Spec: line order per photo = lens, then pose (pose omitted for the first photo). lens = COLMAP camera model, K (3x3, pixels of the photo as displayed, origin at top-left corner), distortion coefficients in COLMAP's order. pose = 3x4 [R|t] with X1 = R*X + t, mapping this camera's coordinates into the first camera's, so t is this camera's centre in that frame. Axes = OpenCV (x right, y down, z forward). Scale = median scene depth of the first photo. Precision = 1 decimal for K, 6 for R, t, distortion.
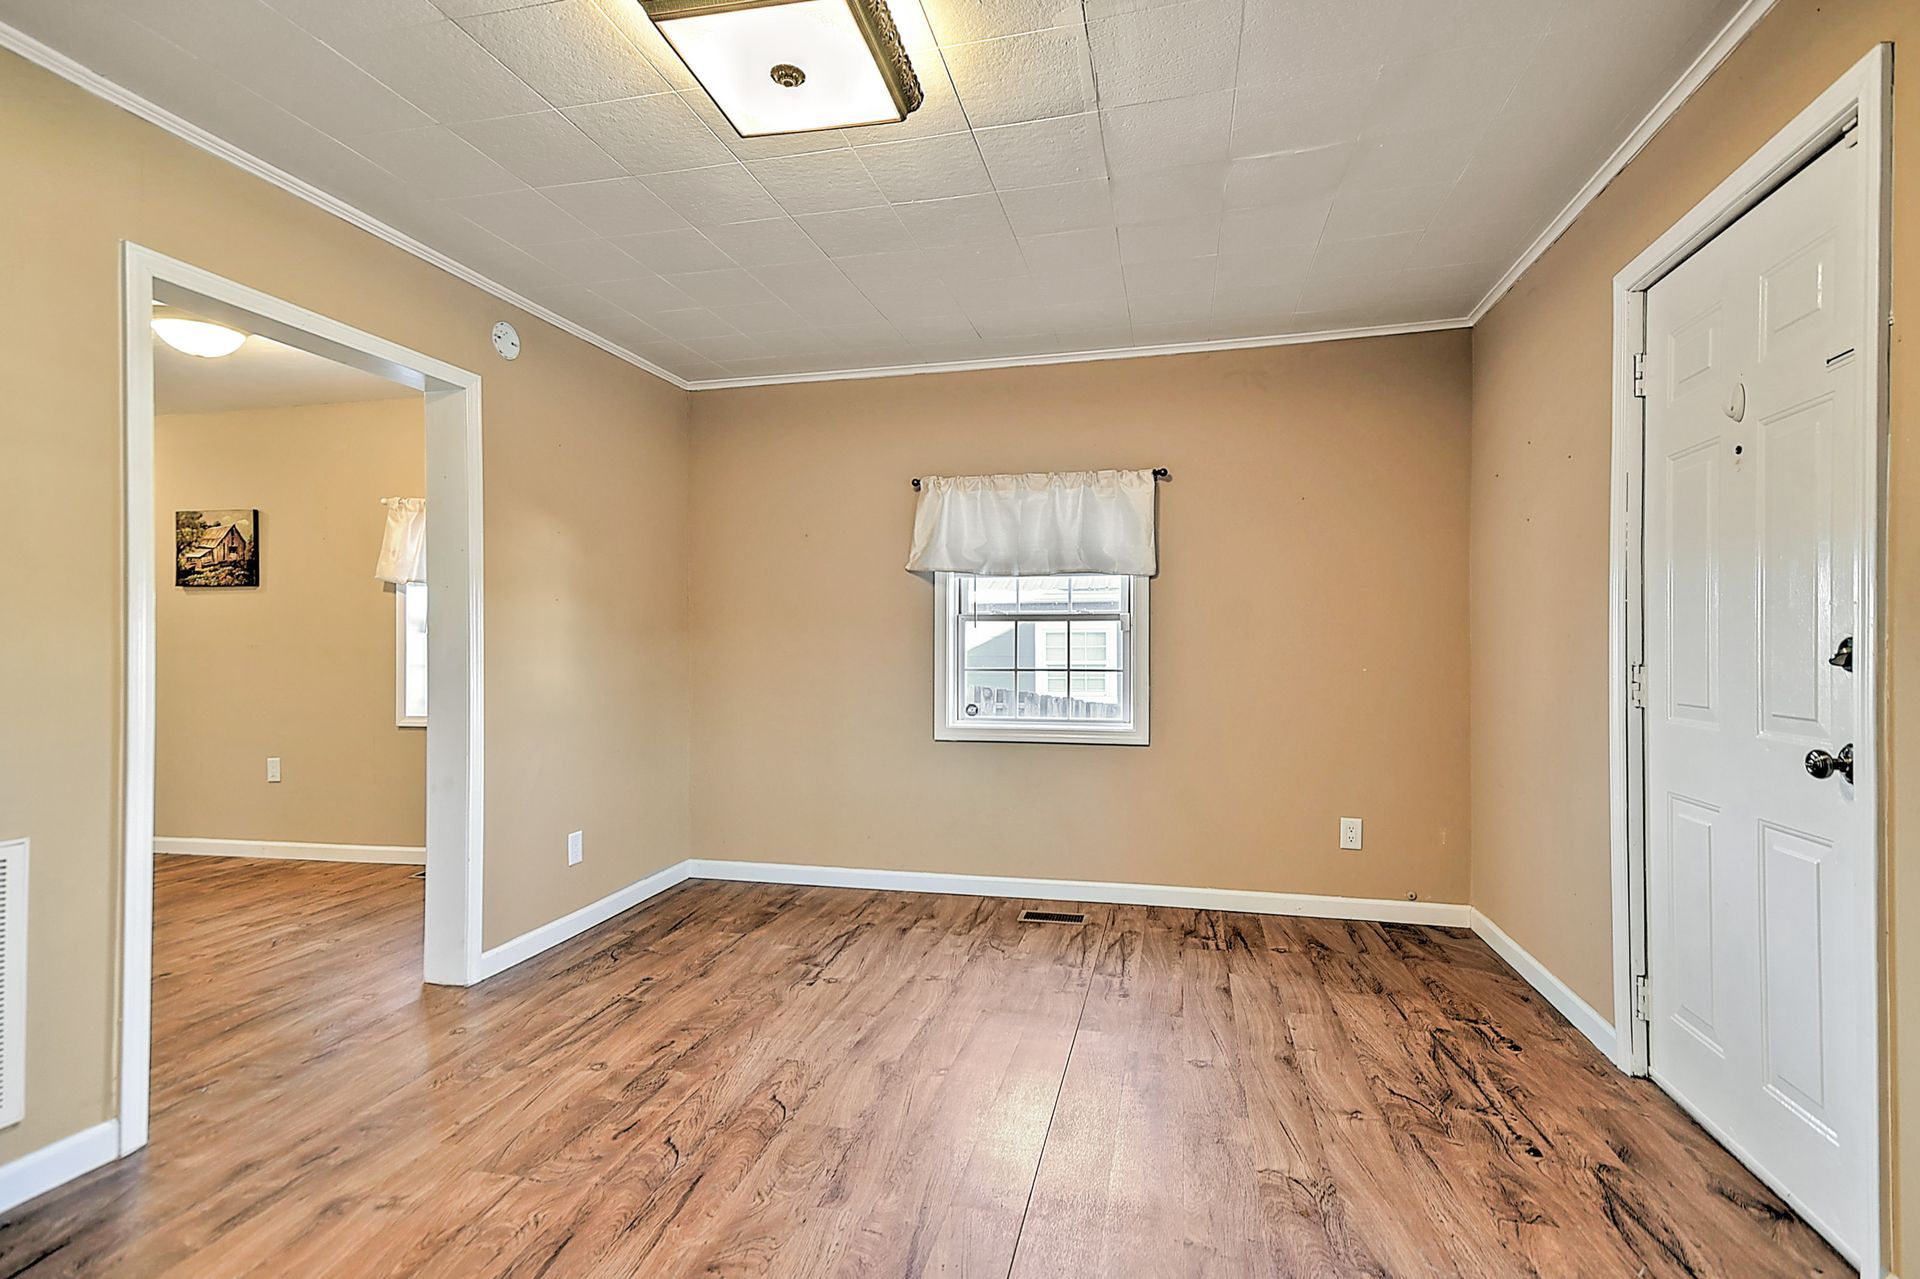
lens RADIAL K [[900.9, 0, 960.0], [0, 900.9, 639.5], [0, 0, 1]] dist [0.037248, 0.000028]
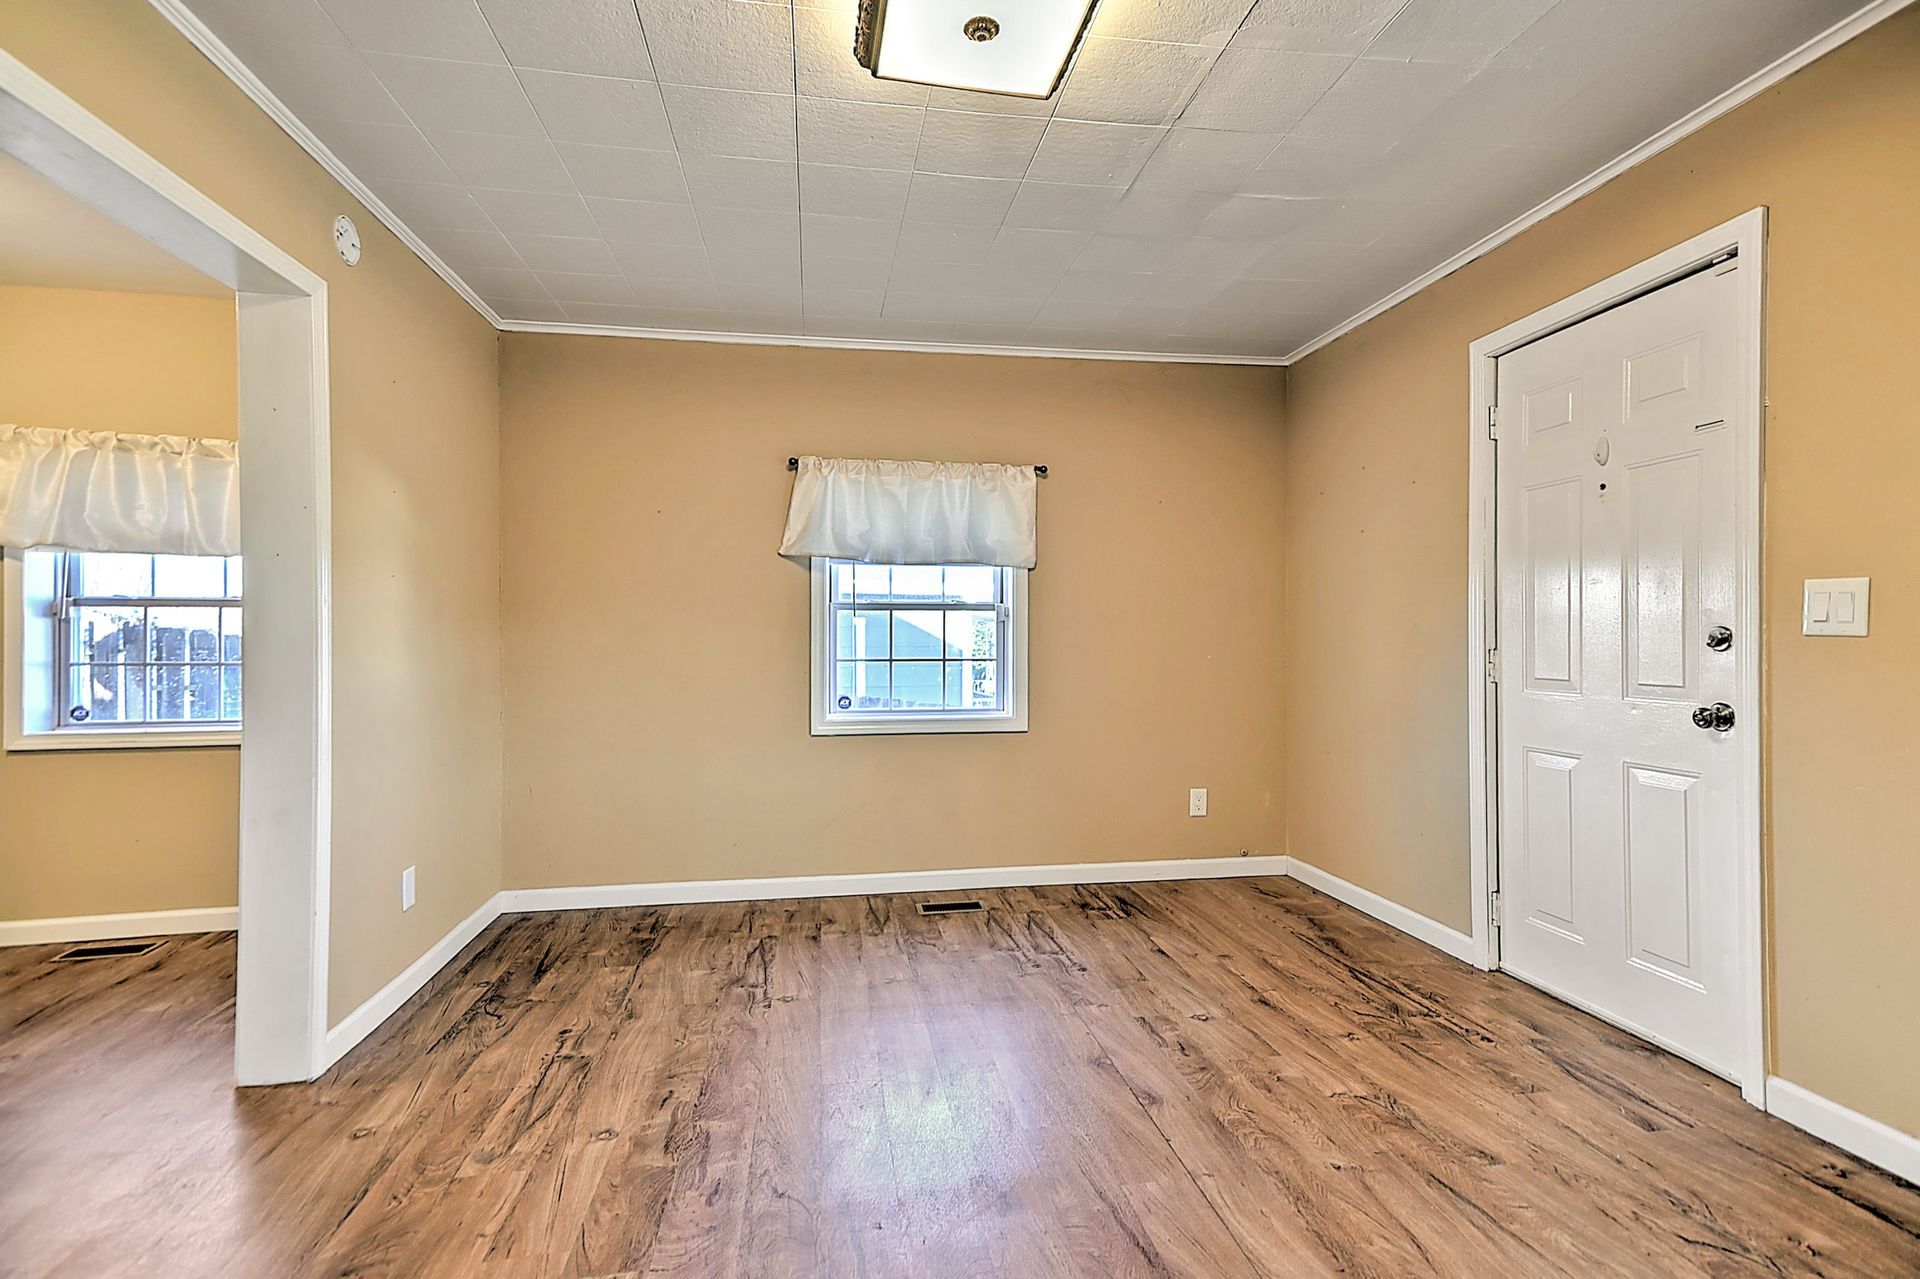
lens RADIAL K [[915.6, 0, 963.5], [0, 915.6, 631.7], [0, 0, 1]] dist [0.036528, 0.001086]
pose [[0.924145, 0.002812, 0.382030, -0.300956], [-0.002212, 0.999996, -0.002010, 0.005338], [-0.382034, 0.001013, 0.924148, 0.062485]]
